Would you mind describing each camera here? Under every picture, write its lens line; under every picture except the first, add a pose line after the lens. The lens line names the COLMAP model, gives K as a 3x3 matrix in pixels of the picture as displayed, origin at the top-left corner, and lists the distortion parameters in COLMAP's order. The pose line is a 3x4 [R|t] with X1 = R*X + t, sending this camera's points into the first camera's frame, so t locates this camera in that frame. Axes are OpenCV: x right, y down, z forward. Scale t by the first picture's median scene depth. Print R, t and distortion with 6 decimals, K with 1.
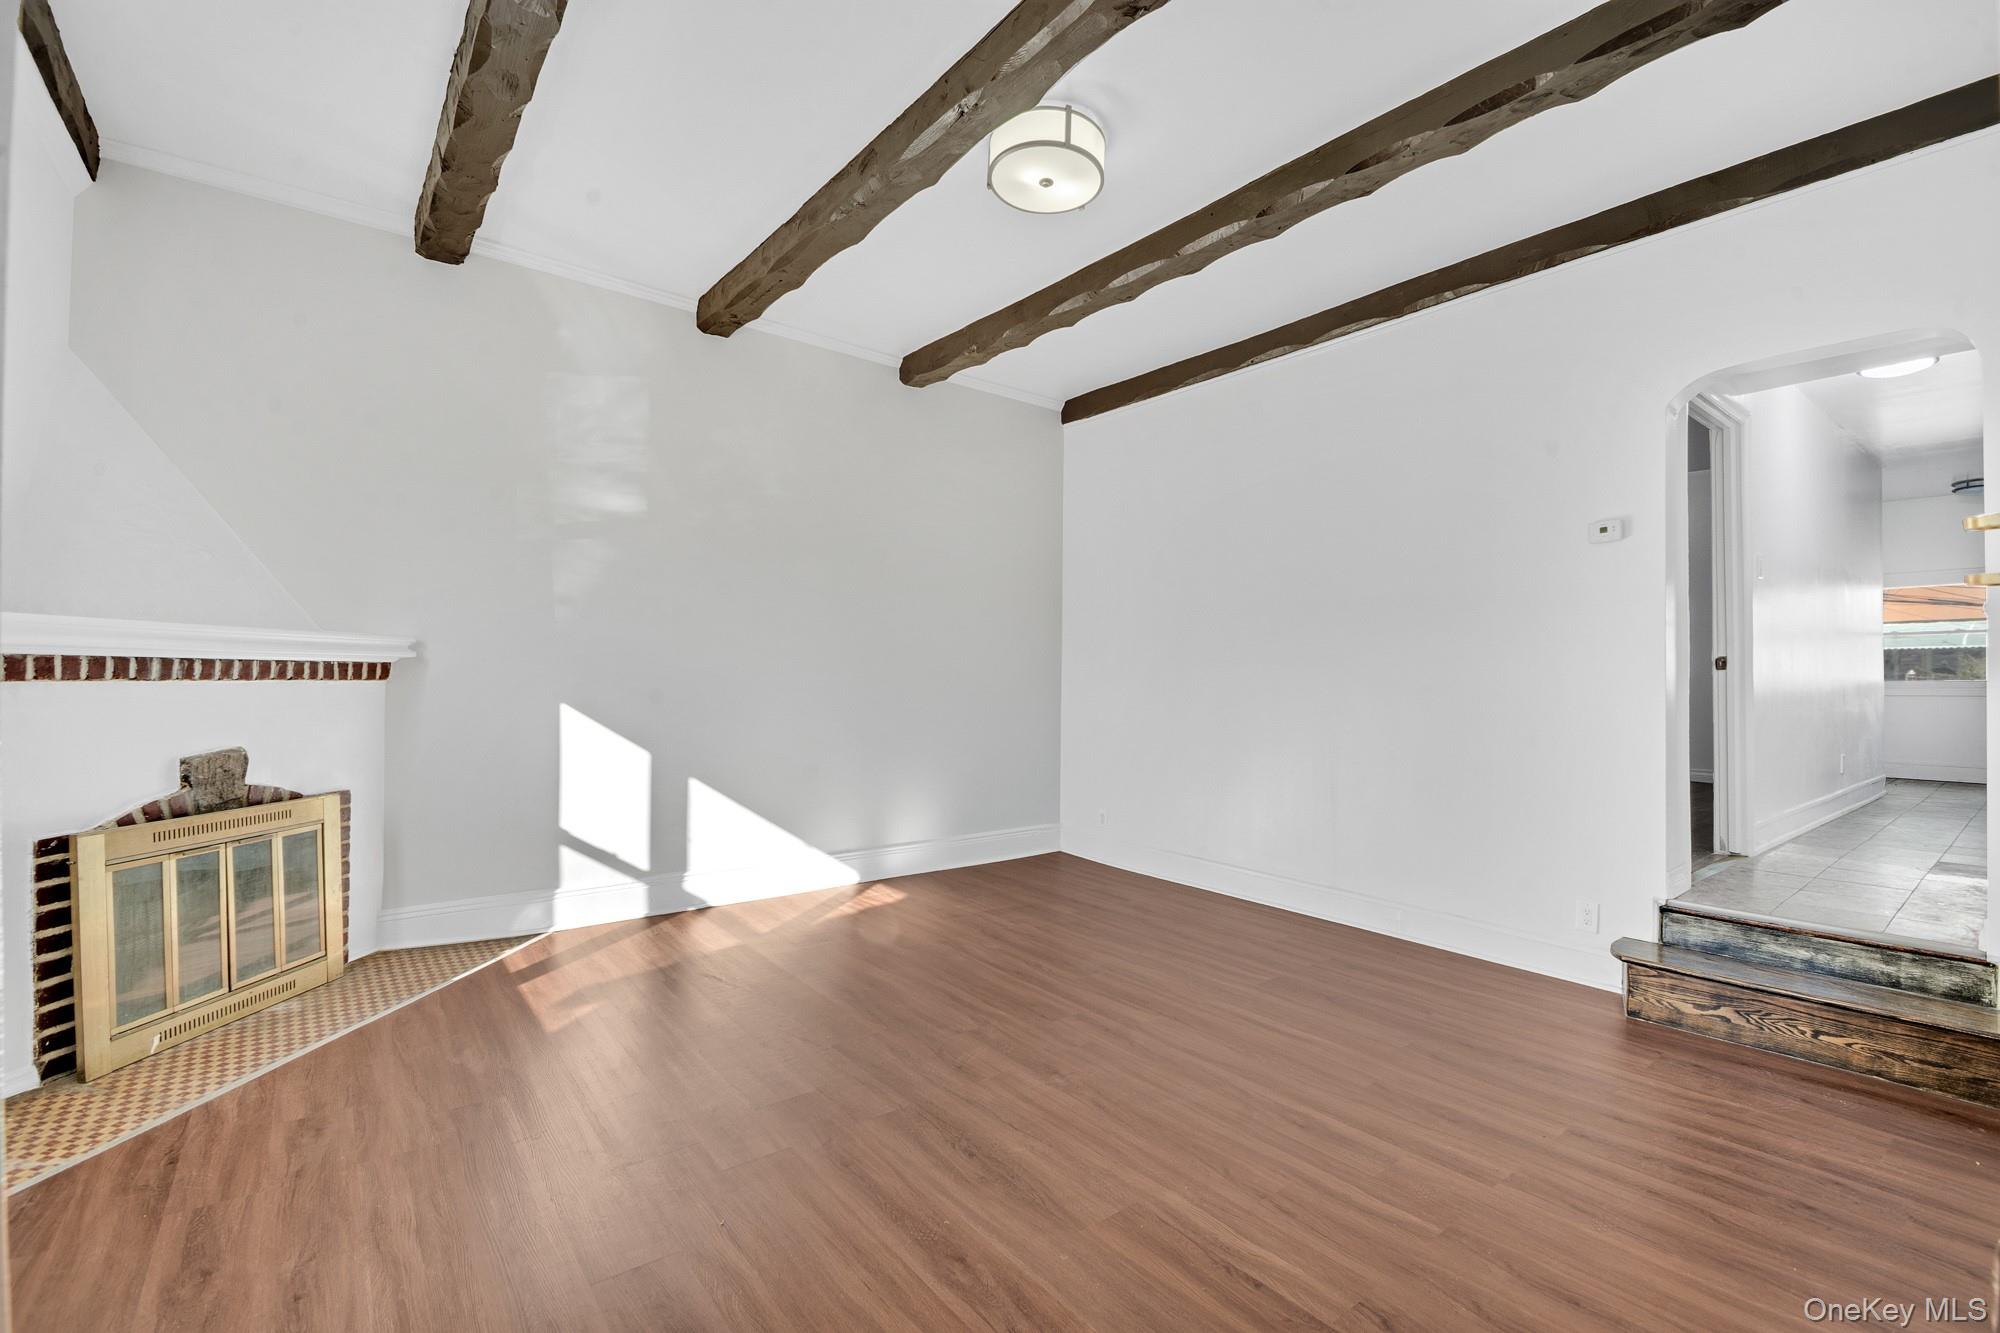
lens RADIAL K [[893.0, 0, 998.2], [0, 893.0, 669.0], [0, 0, 1]] dist [0.016938, -0.001842]
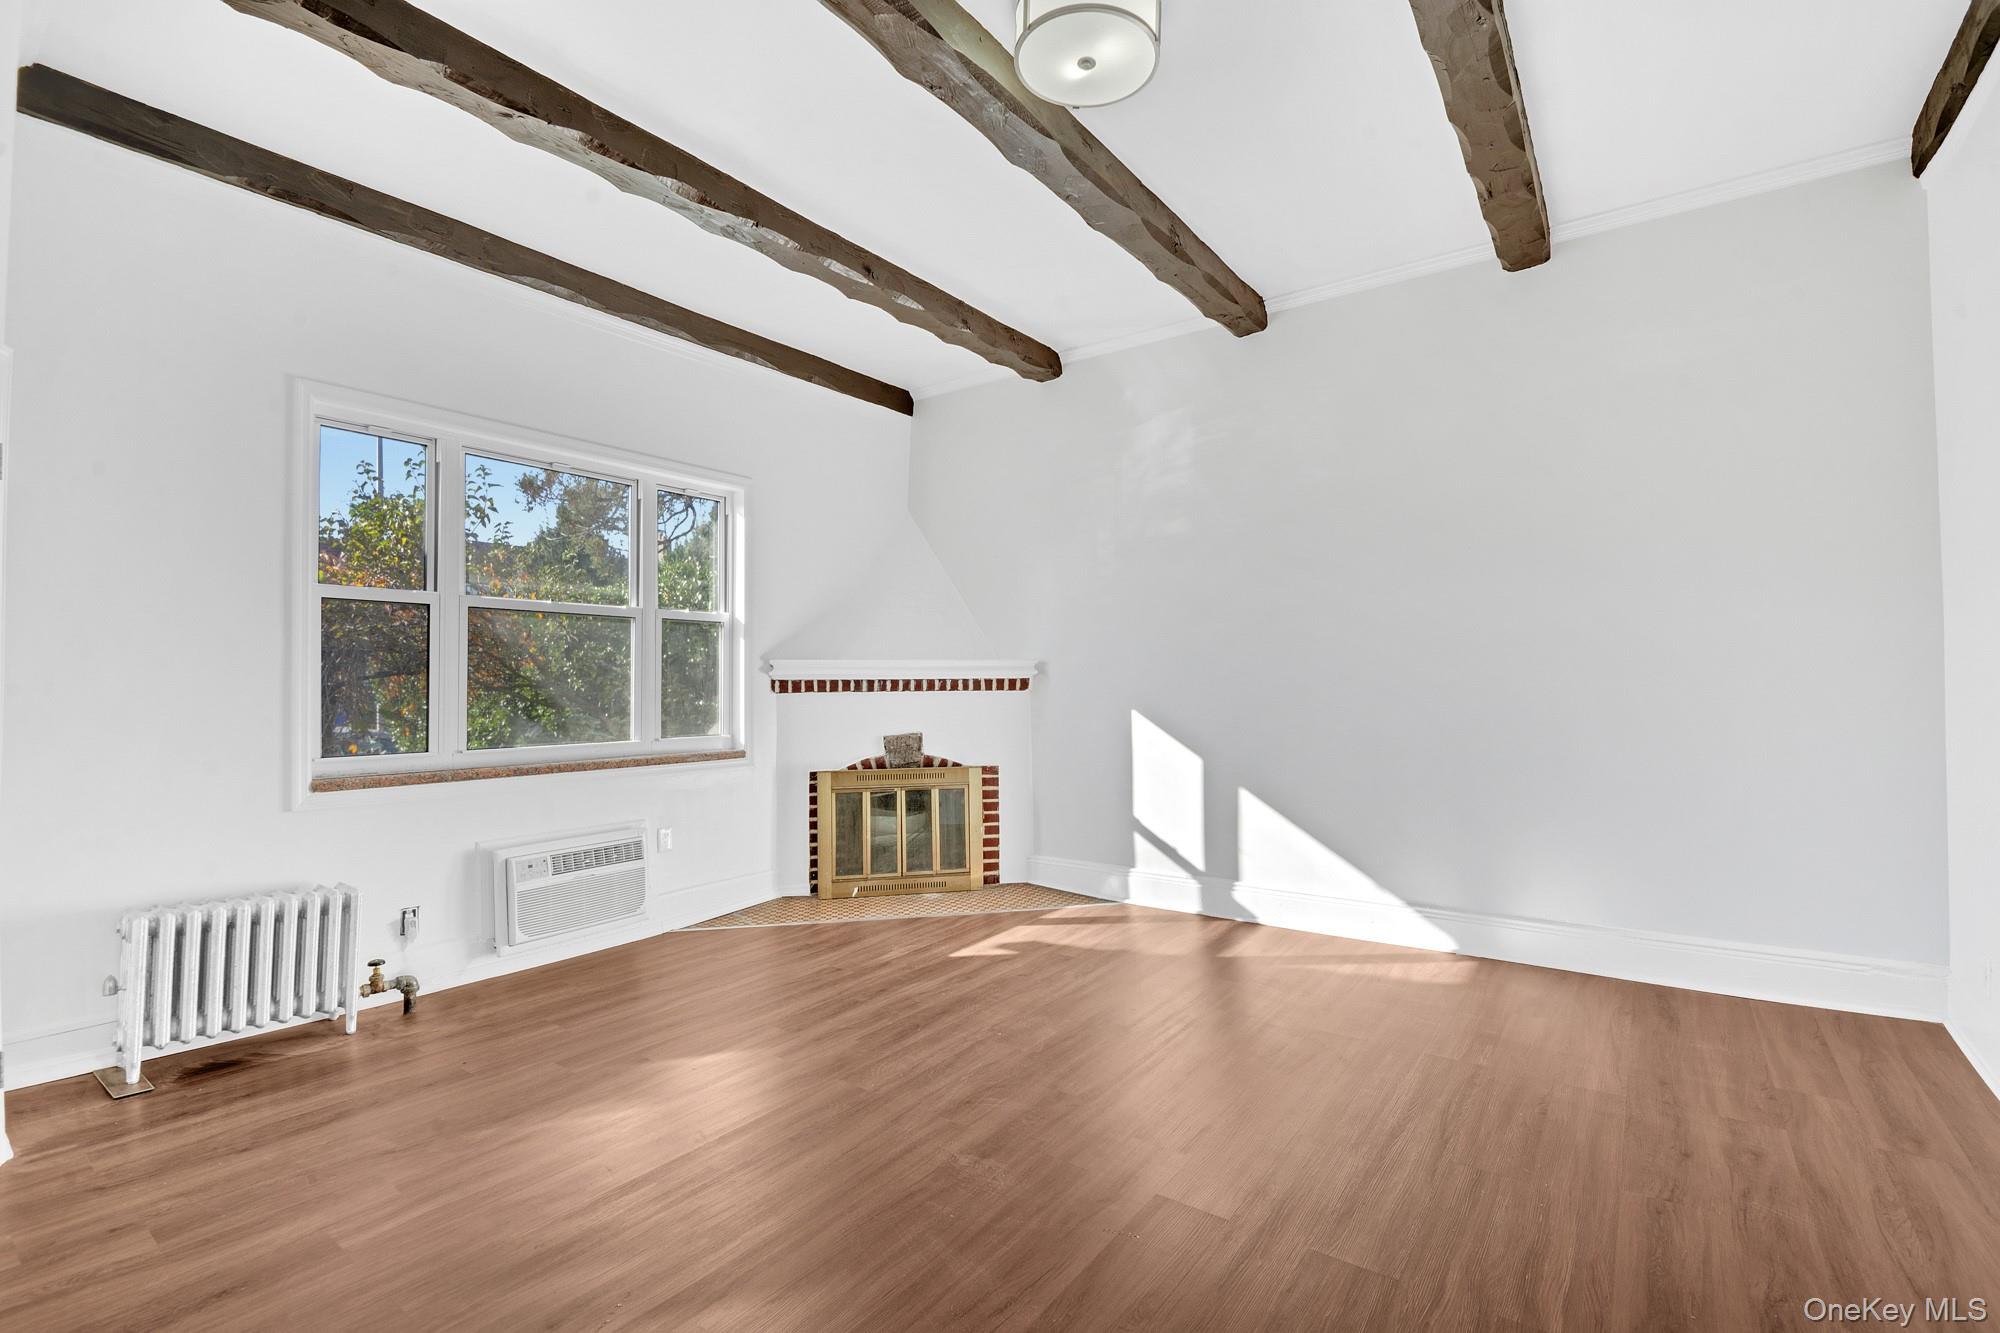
lens RADIAL K [[893.0, 0, 999.8], [0, 893.0, 666.5], [0, 0, 1]] dist [0.016938, -0.001842]
pose [[0.287515, -0.027190, -0.957390, 0.667508], [0.020051, 0.999549, -0.022366, 0.005344], [0.957566, -0.012766, 0.287931, 0.577103]]
